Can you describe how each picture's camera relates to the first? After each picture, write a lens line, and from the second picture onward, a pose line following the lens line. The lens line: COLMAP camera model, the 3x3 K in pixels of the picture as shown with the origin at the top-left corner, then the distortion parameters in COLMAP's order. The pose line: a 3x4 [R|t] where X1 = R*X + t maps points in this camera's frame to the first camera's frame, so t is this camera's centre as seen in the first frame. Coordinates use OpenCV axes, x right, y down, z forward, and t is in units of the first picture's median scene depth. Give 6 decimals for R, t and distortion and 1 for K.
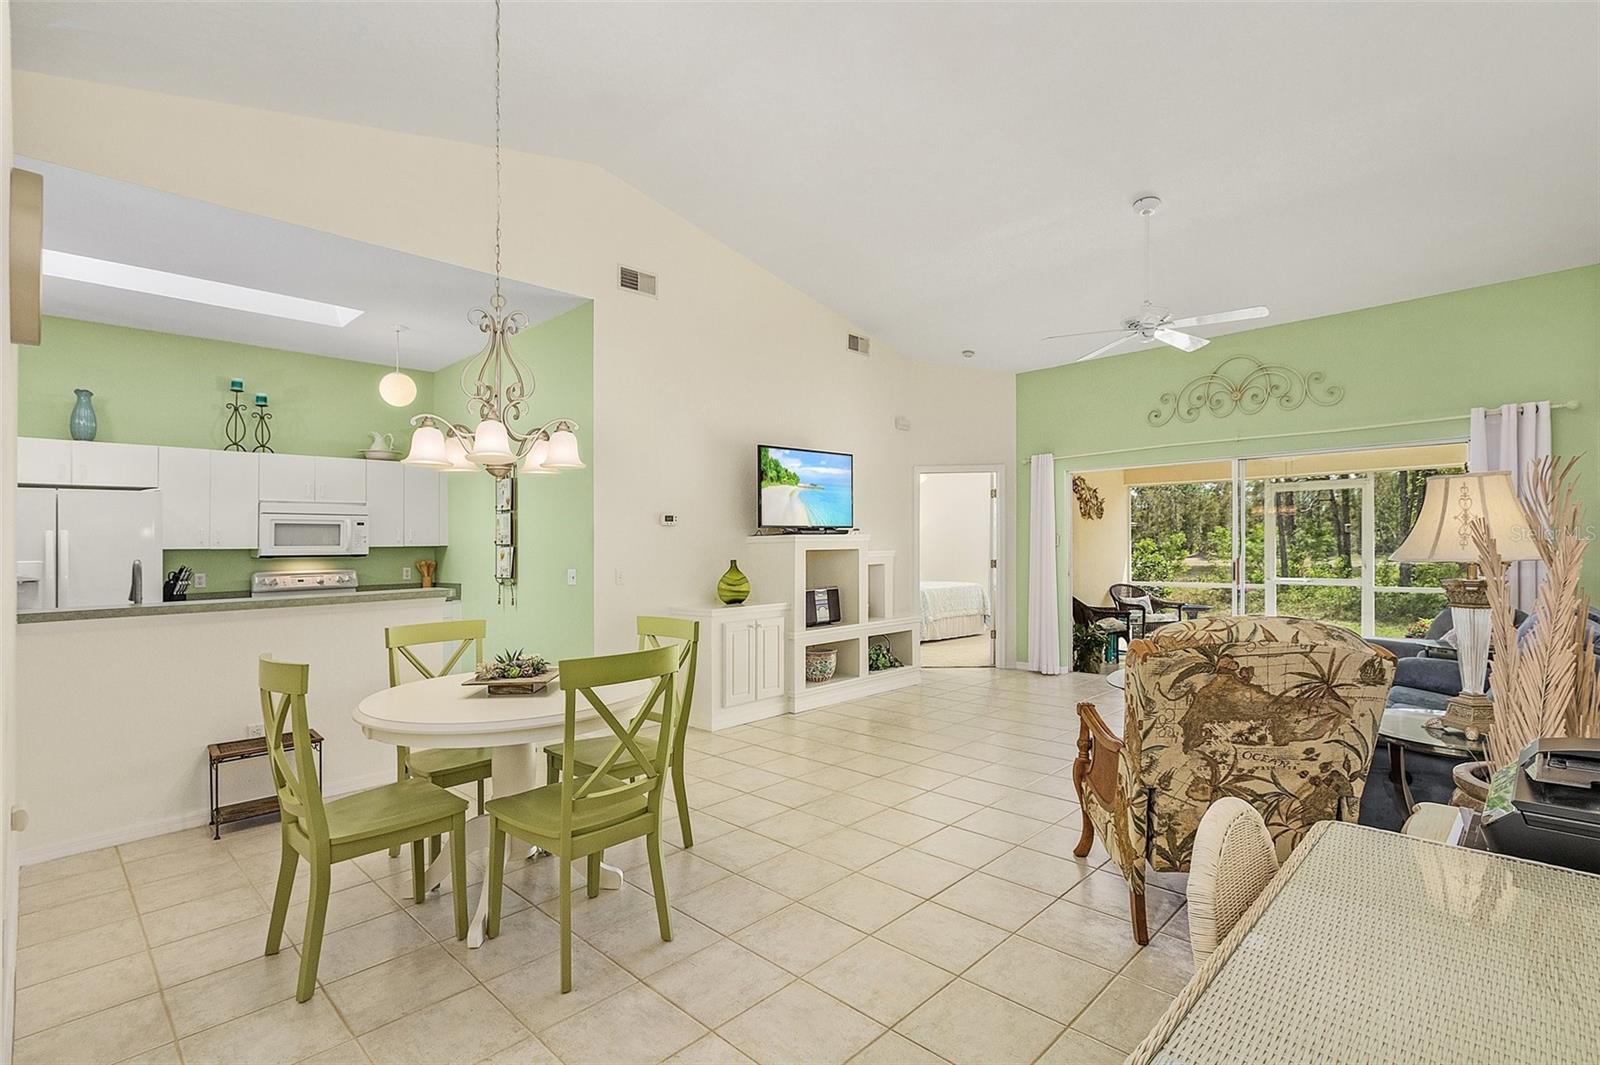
lens RADIAL K [[747.0, 0, 793.6], [0, 747.0, 523.9], [0, 0, 1]] dist [0.001101, 0.000262]
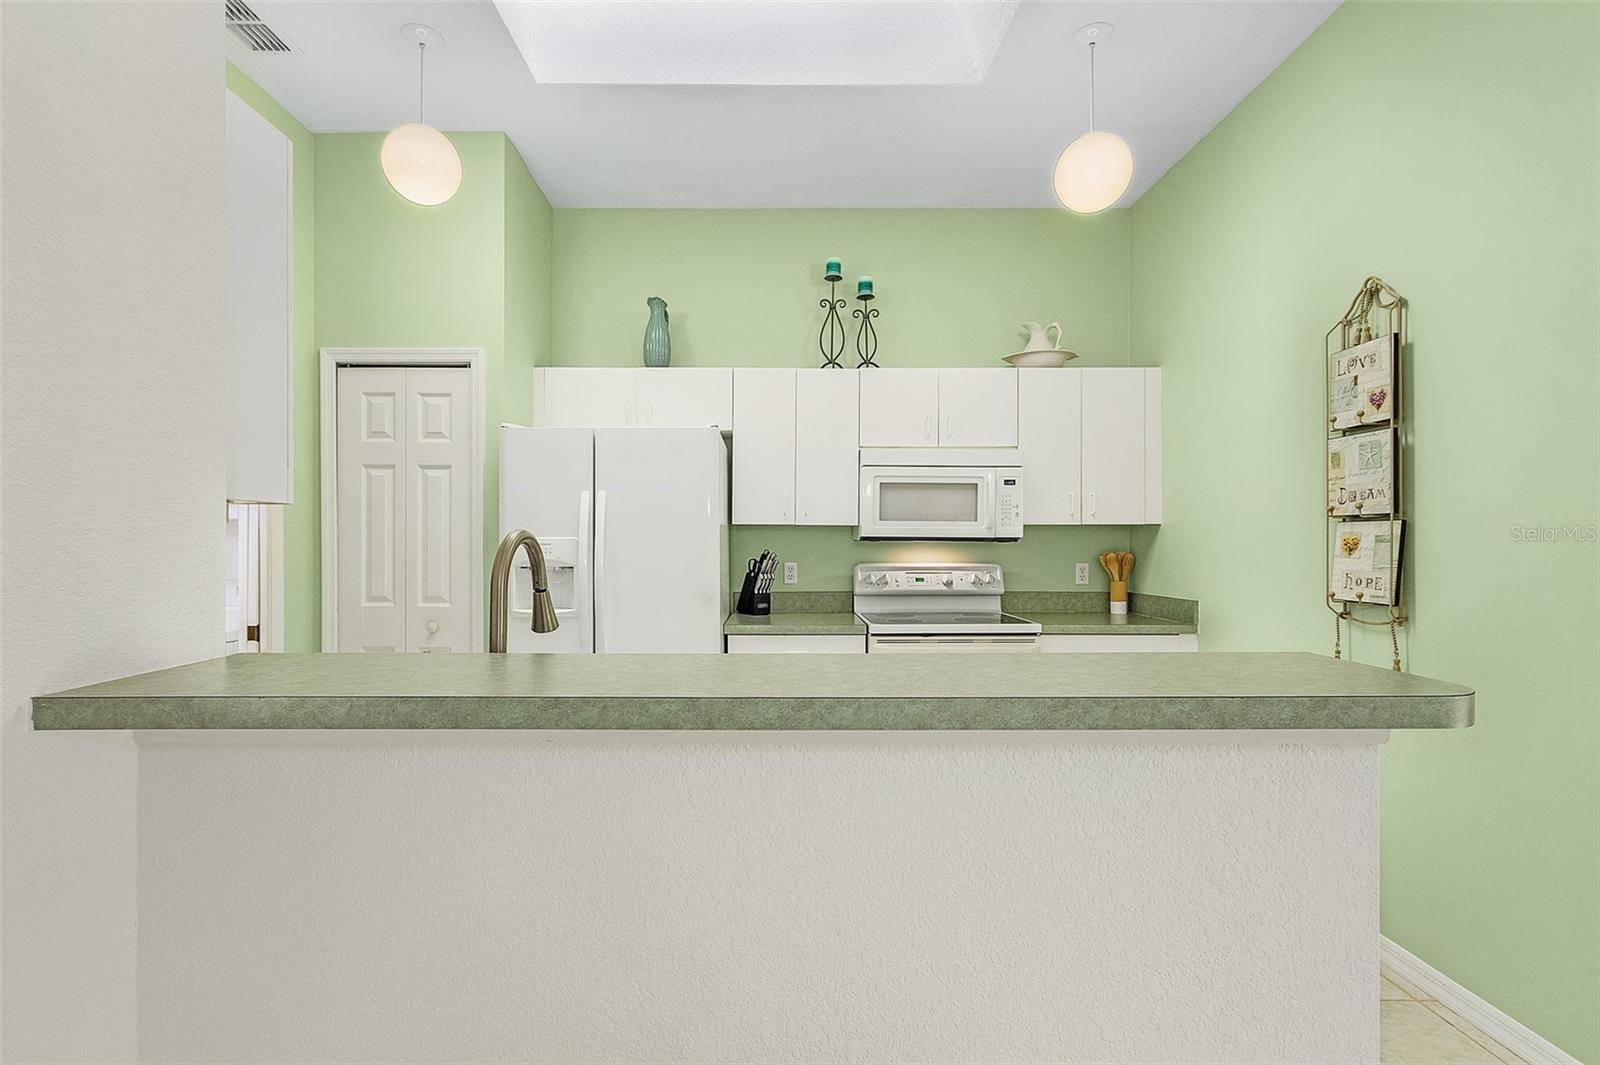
lens RADIAL K [[728.8, 0, 771.5], [0, 728.8, 542.8], [0, 0, 1]] dist [0.000807, 0.000252]
pose [[0.691008, 0.016812, -0.722651, -0.325594], [0.008573, 0.999469, 0.031450, 0.027304], [0.722796, -0.027927, 0.690497, 0.521980]]
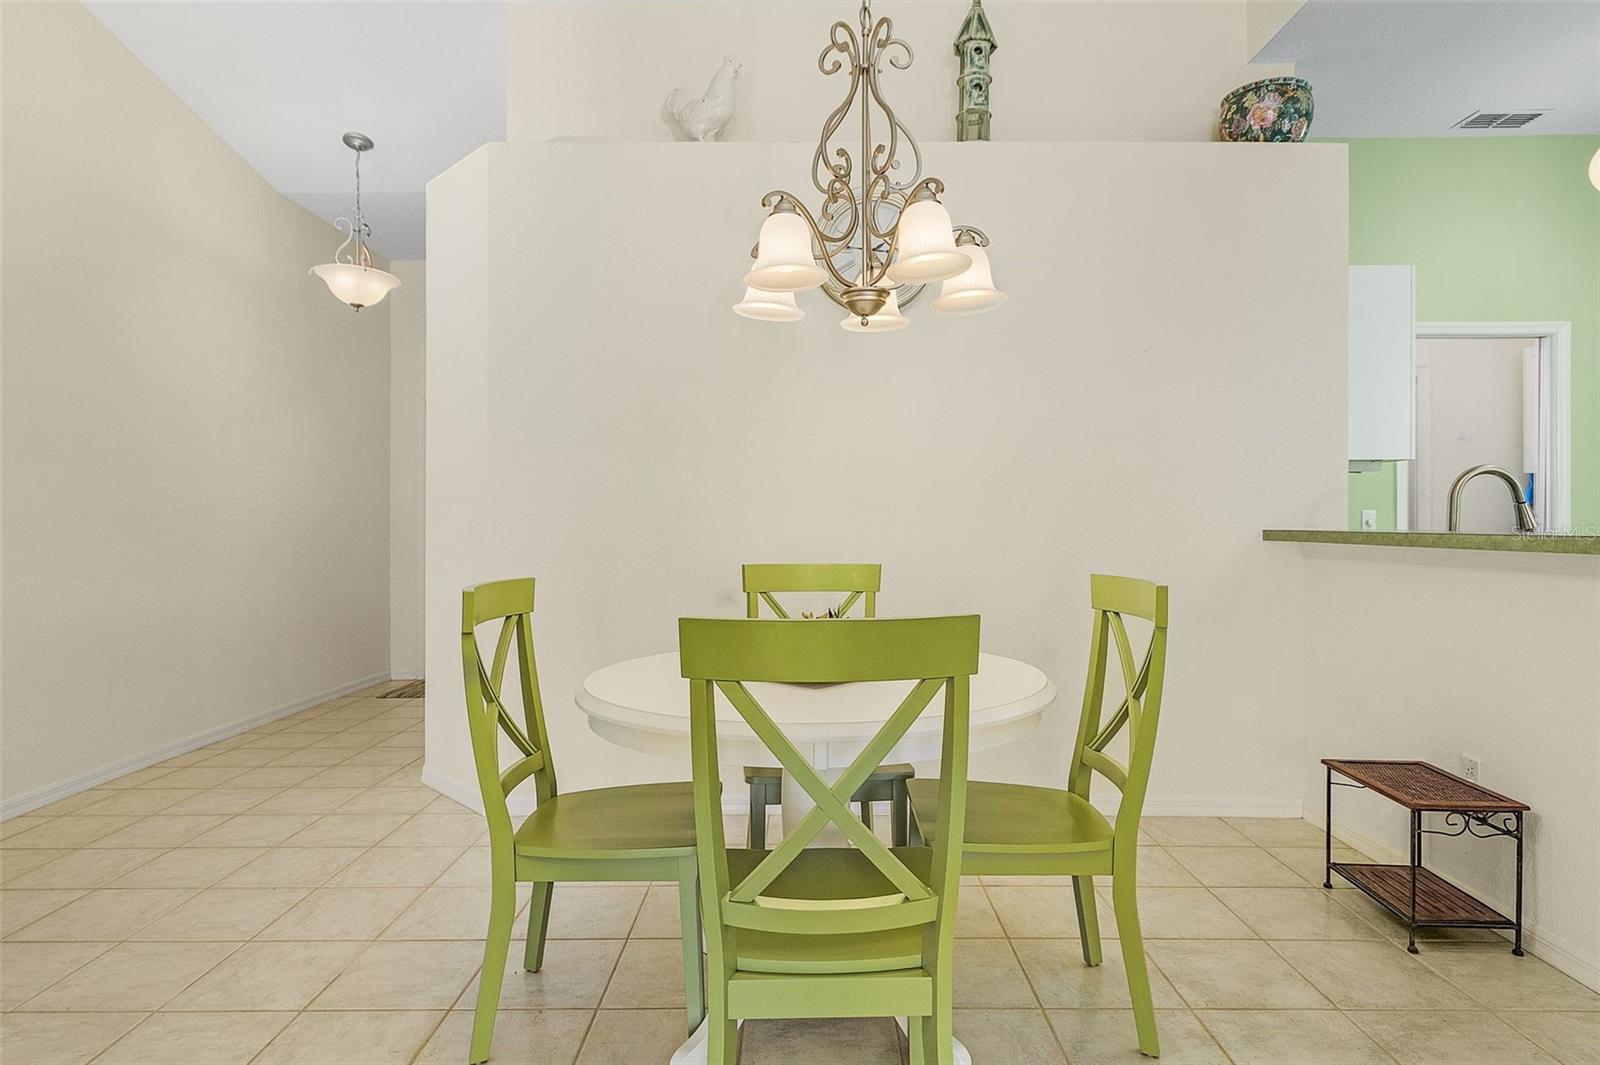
lens RADIAL K [[873.3, 0, 794.5], [0, 873.3, 517.4], [0, 0, 1]] dist [0.003183, -0.000281]
pose [[-0.737503, 0.019555, -0.675061, 0.059229], [0.032543, 0.999449, -0.006601, 0.048561], [0.674559, -0.026837, -0.737733, 0.720857]]
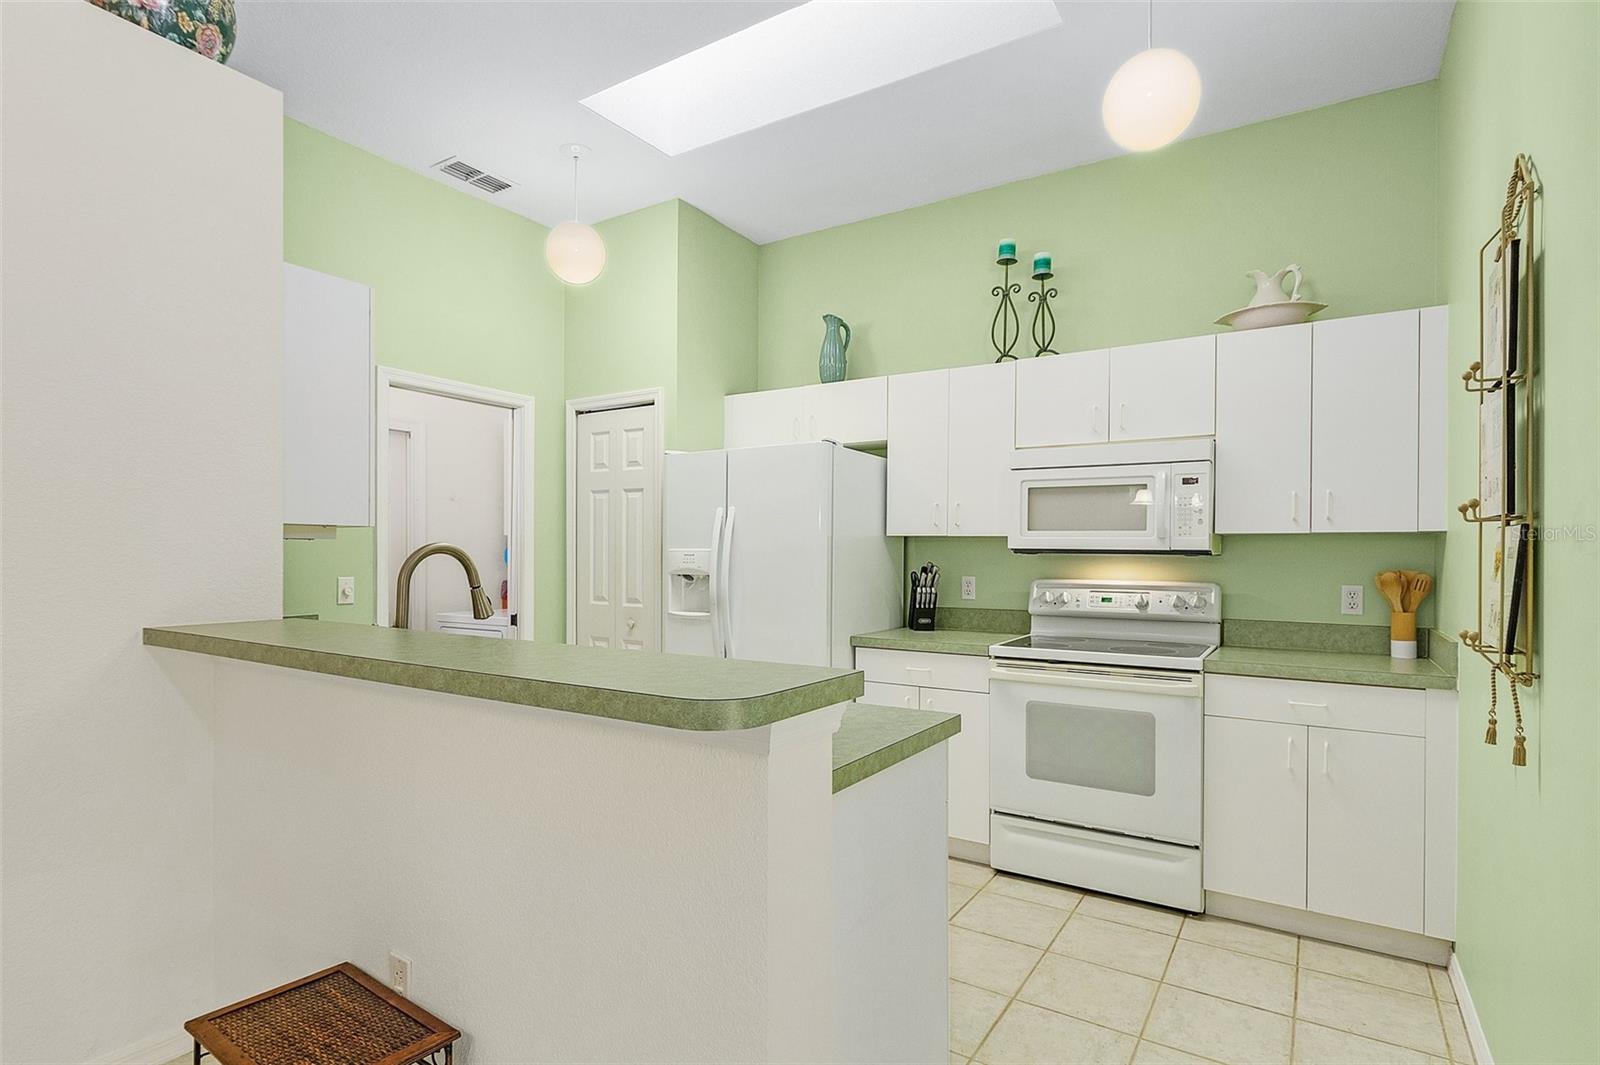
lens RADIAL K [[806.4, 0, 798.5], [0, 806.4, 555.2], [0, 0, 1]] dist [0.000116, 0.000169]
pose [[0.195818, 0.019559, -0.980445, -0.163315], [0.018973, 0.999538, 0.023730, 0.029301], [0.980457, -0.023249, 0.195357, 0.710729]]
